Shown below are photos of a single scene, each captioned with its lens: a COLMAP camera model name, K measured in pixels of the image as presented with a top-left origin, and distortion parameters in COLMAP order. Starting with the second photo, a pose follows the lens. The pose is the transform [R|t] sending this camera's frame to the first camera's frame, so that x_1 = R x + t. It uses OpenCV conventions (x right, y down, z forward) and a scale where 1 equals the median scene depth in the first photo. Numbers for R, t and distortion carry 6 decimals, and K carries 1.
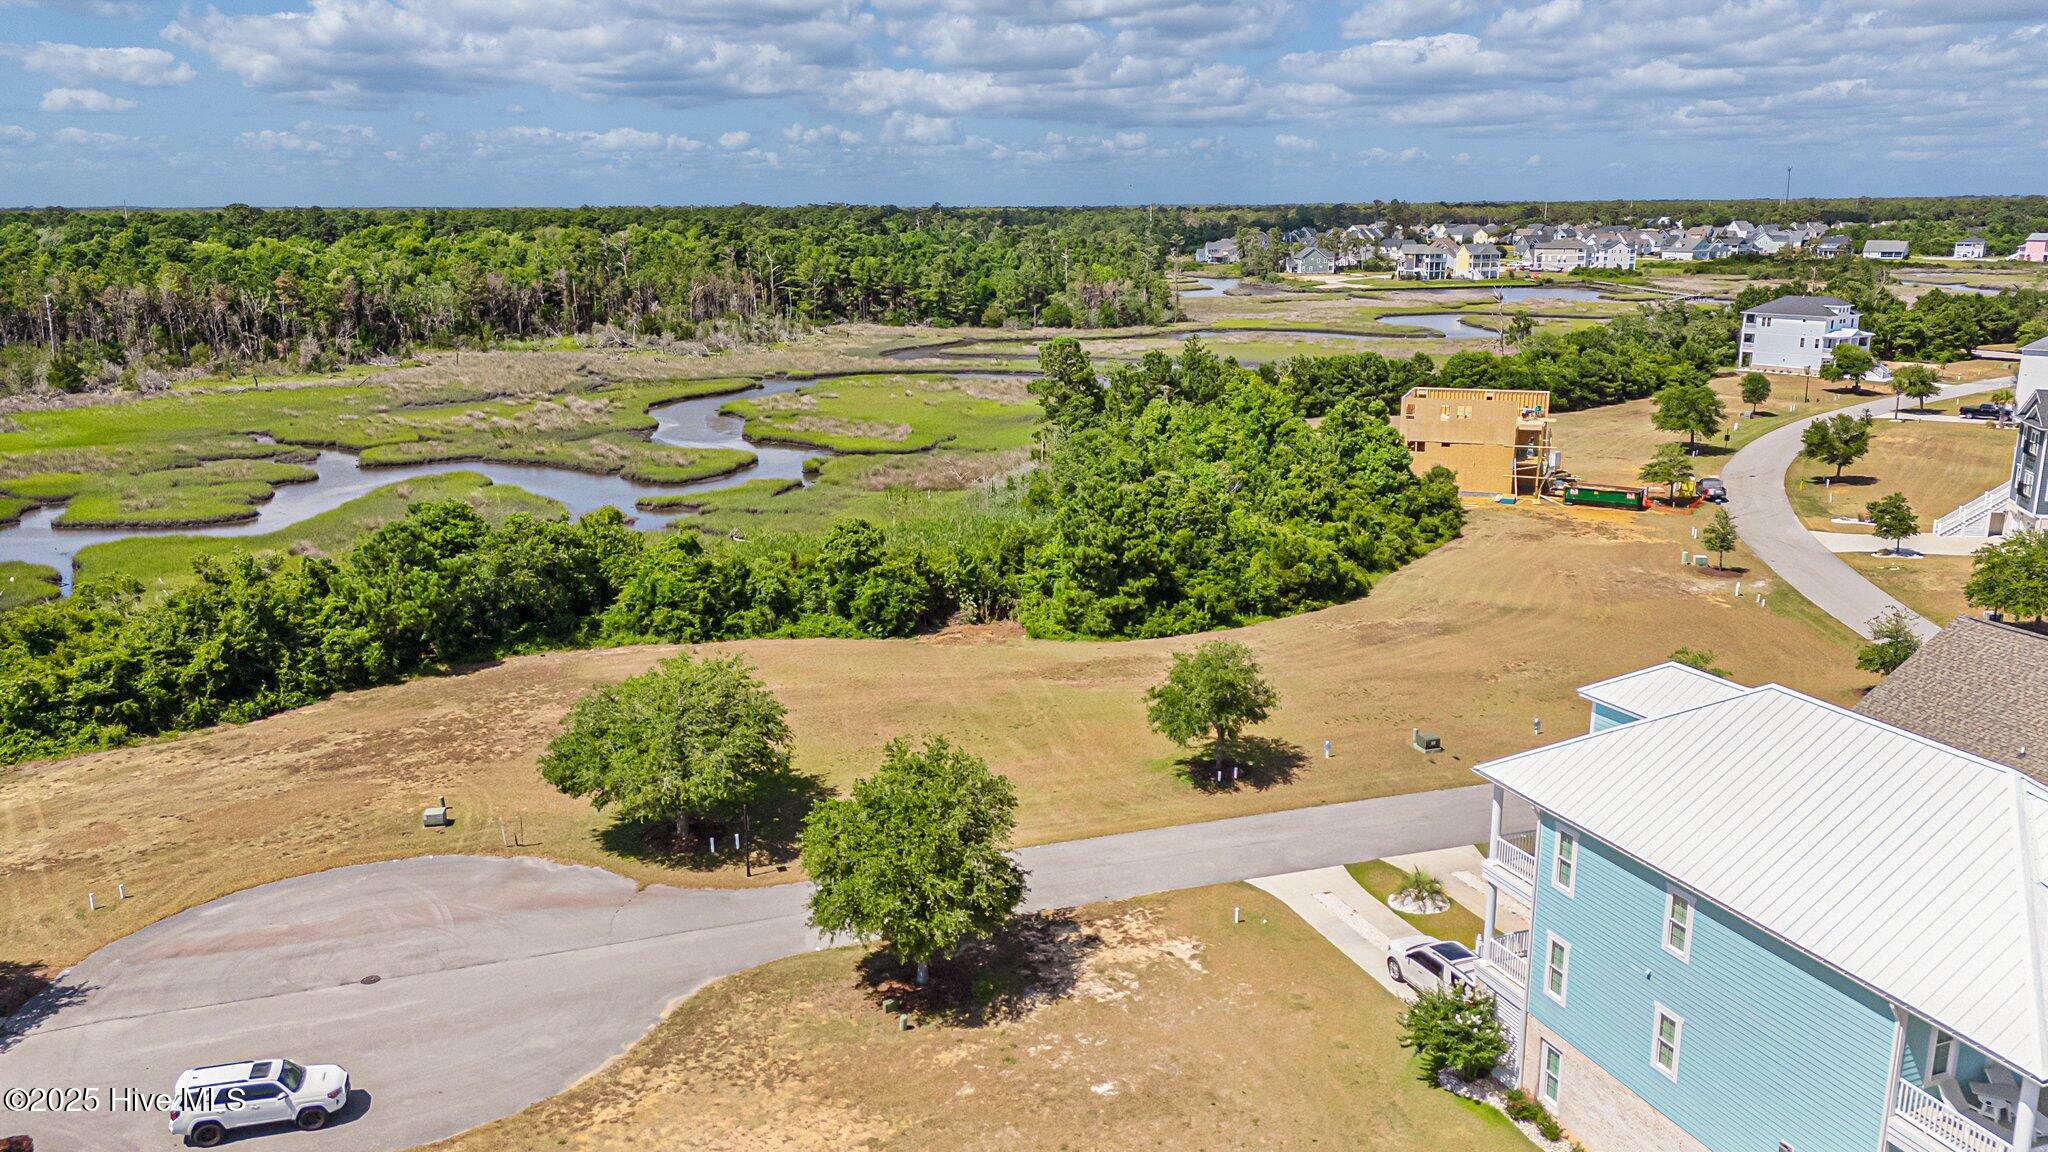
lens RADIAL K [[1490.4, 0, 1037.0], [0, 1490.4, 622.8], [0, 0, 1]] dist [0.092645, -0.087984]
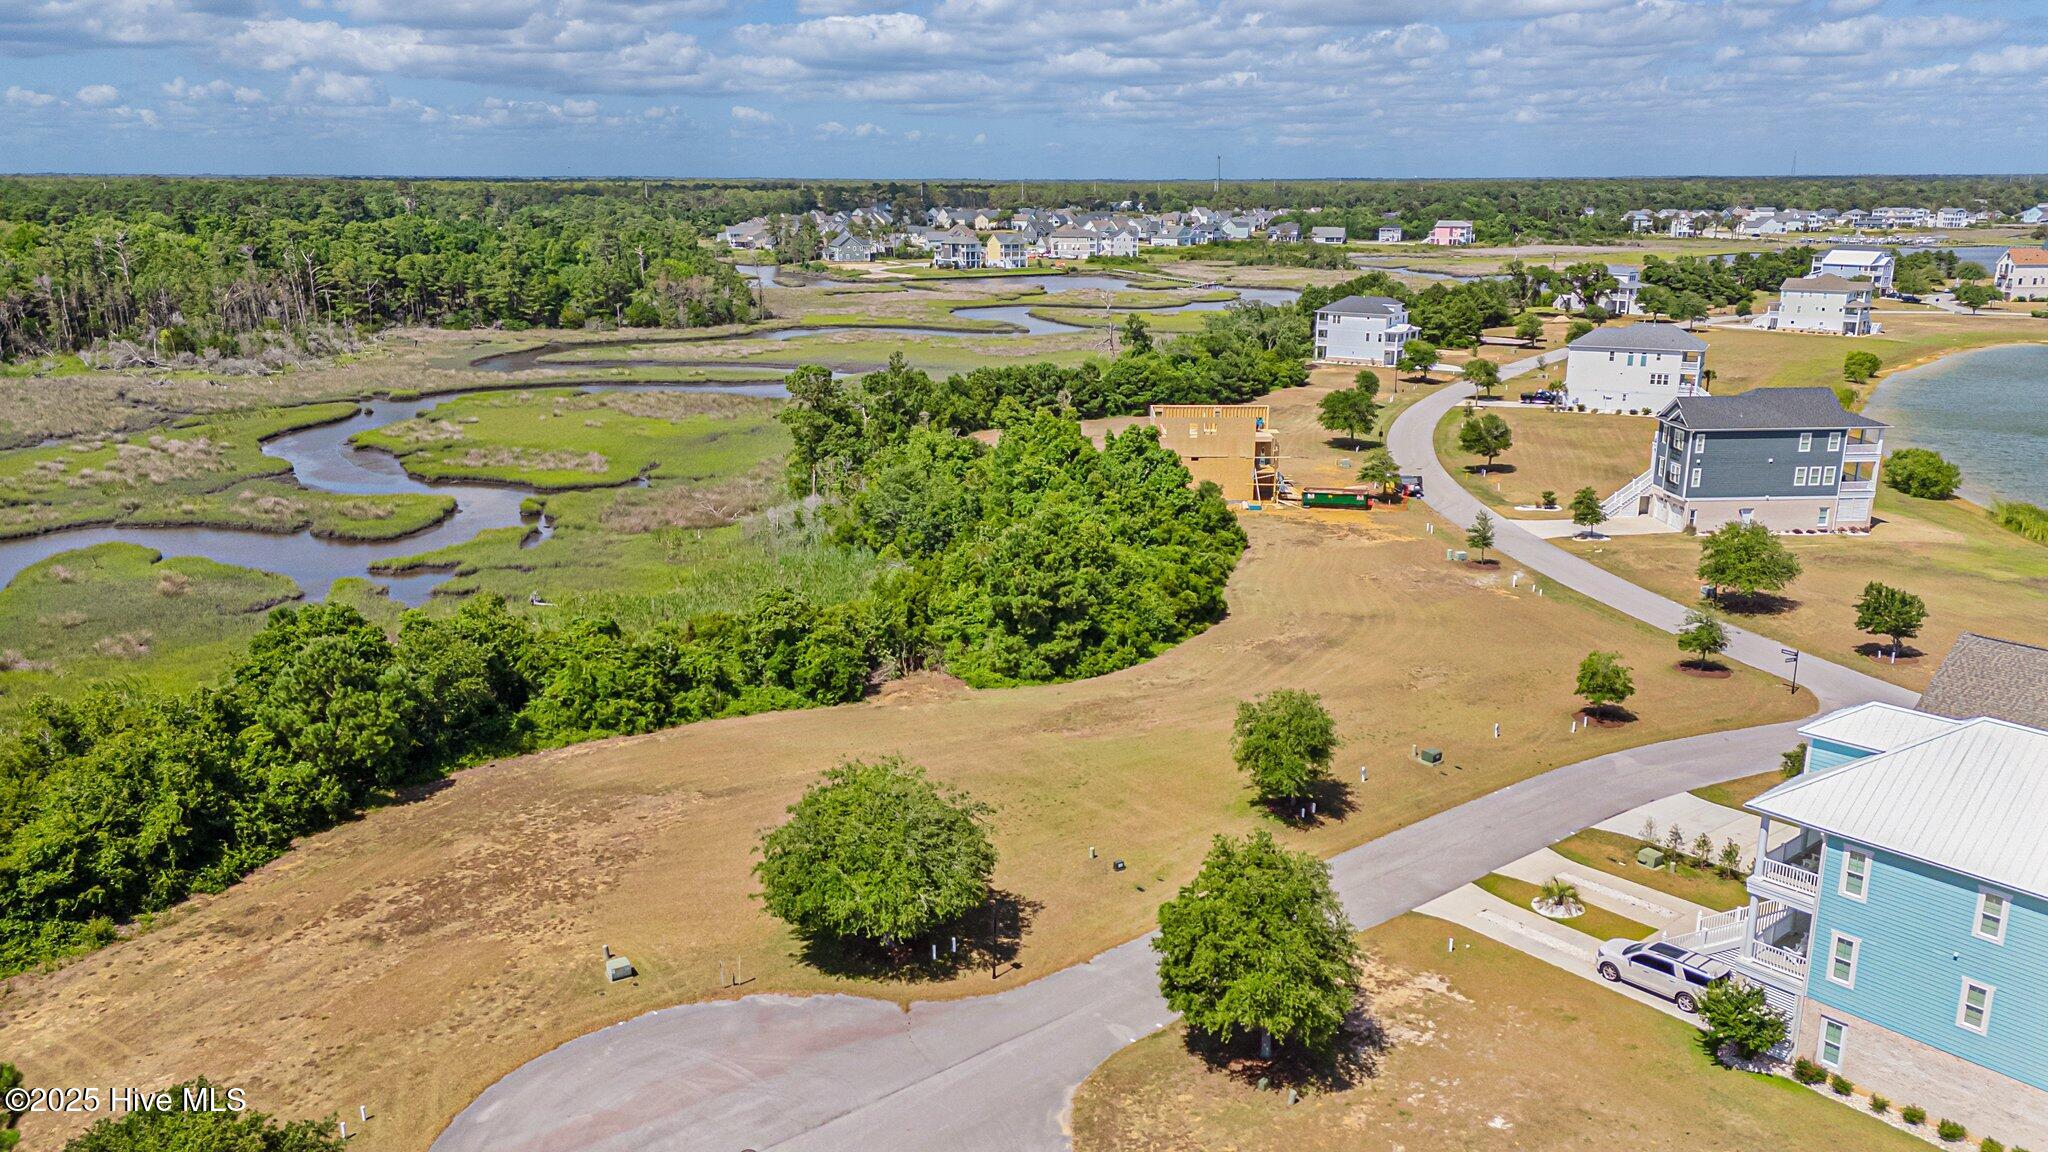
lens RADIAL K [[1490.4, 0, 1037.0], [0, 1490.4, 622.8], [0, 0, 1]] dist [0.092645, -0.087984]
pose [[0.941848, -0.091296, 0.323401, -0.138527], [0.085874, 0.995823, 0.031026, -0.030000], [-0.324883, -0.001450, 0.945753, 0.006174]]
